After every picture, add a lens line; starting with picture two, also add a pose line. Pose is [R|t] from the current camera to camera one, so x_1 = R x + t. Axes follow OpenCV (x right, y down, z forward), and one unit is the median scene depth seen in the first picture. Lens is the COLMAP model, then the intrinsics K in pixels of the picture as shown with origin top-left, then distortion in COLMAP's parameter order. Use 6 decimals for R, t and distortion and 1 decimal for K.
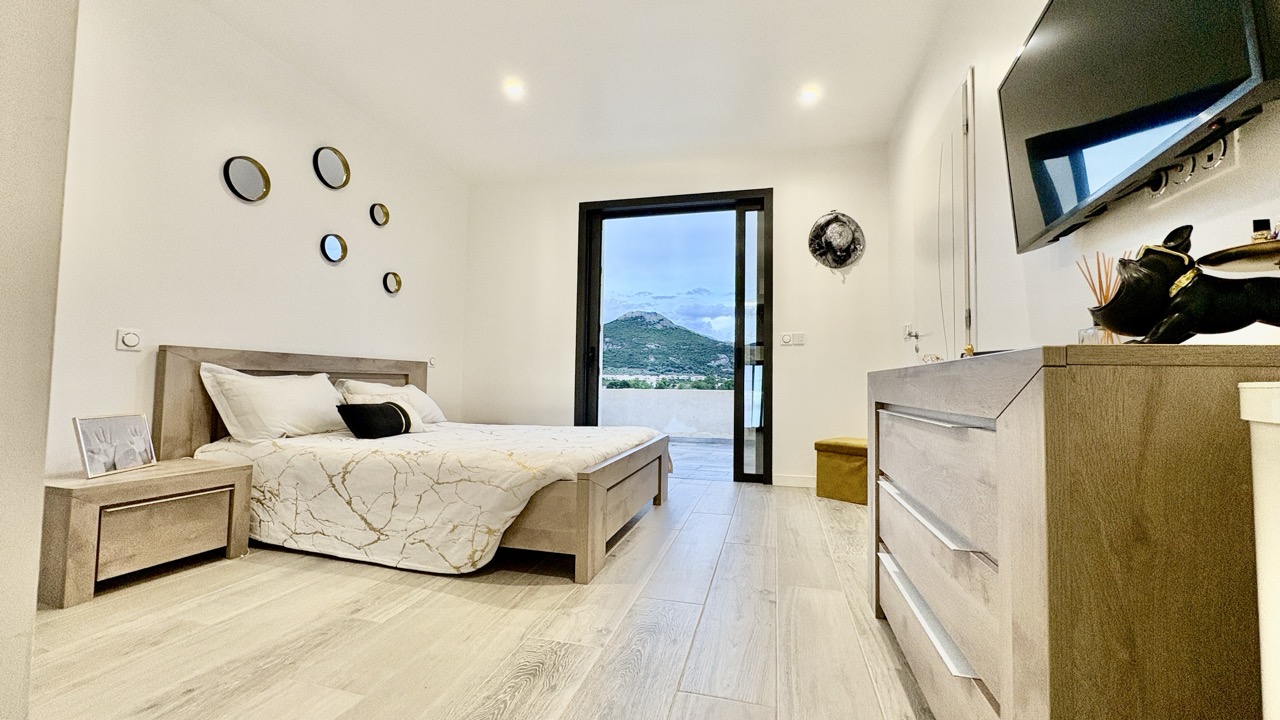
lens RADIAL K [[506.0, 0, 642.4], [0, 506.0, 358.8], [0, 0, 1]] dist [-0.010702, -0.000104]
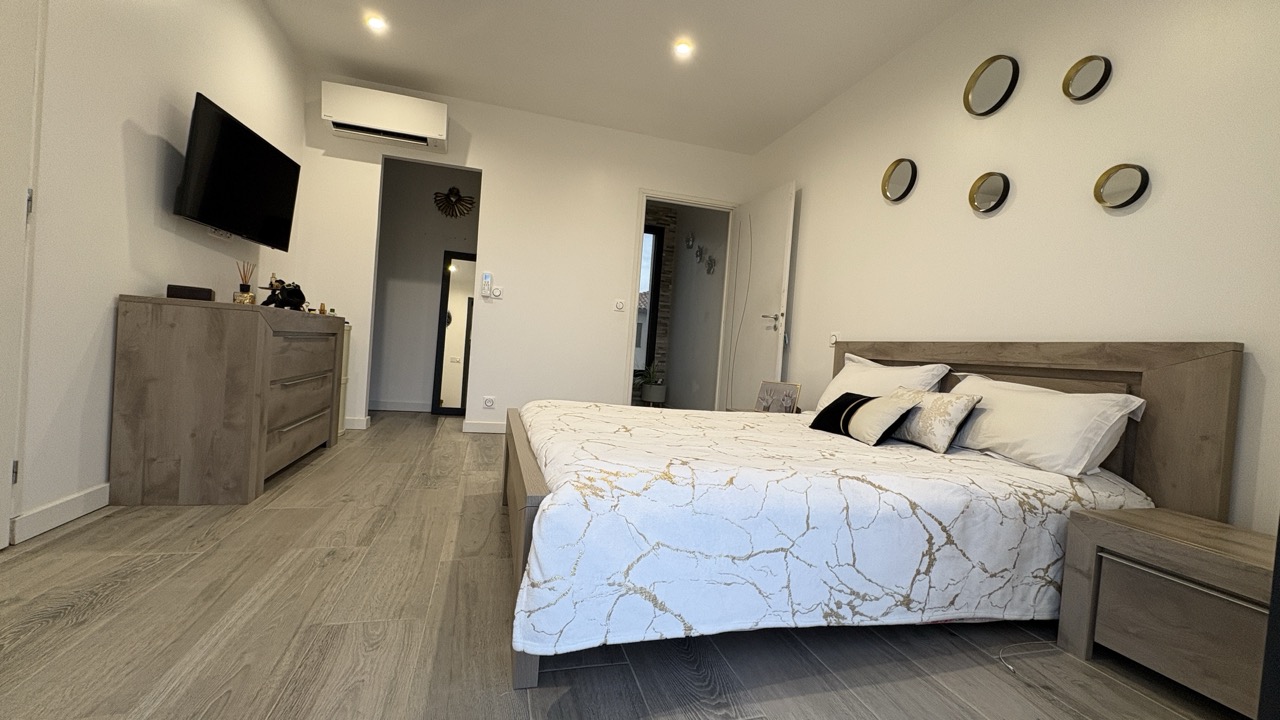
lens RADIAL K [[506.0, 0, 640.0], [0, 506.0, 359.4], [0, 0, 1]] dist [-0.010702, -0.000104]
pose [[-0.854549, -0.072434, -0.514294, 0.183080], [-0.064894, 0.997358, -0.032642, 0.079917], [0.515300, 0.005480, -0.856992, 1.492033]]
